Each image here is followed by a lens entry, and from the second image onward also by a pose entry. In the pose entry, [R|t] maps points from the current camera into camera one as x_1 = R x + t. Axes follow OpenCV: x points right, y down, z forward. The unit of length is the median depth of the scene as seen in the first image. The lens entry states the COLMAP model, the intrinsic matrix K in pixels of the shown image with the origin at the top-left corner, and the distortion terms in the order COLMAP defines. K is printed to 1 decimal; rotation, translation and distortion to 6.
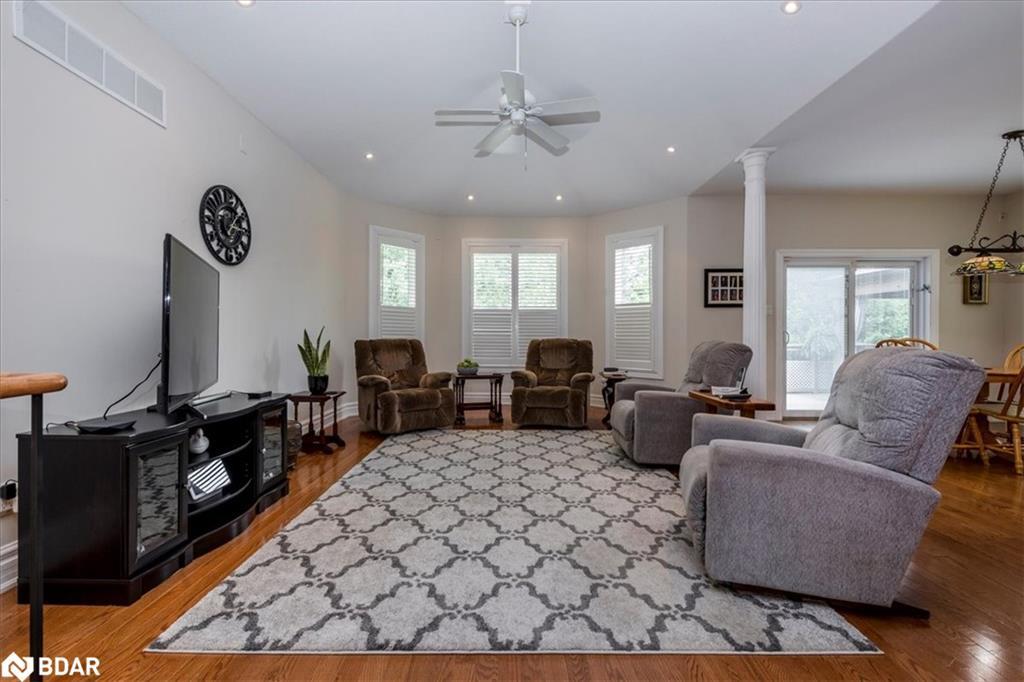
lens RADIAL K [[439.3, 0, 510.4], [0, 439.3, 335.1], [0, 0, 1]] dist [0.000972, -0.000267]
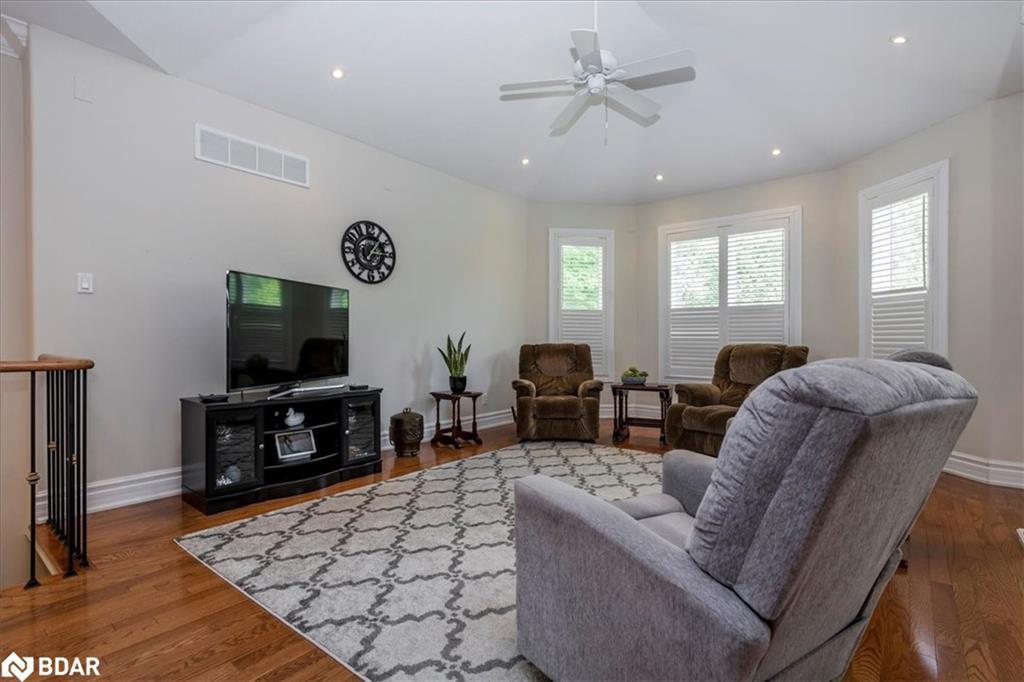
lens RADIAL K [[482.9, 0, 512.0], [0, 482.9, 341.0], [0, 0, 1]] dist [0.018567, -0.009367]
pose [[0.782573, 0.000445, -0.622559, 0.446182], [0.000779, 0.999998, 0.001695, 0.001711], [0.622559, -0.001811, 0.782571, 0.146153]]
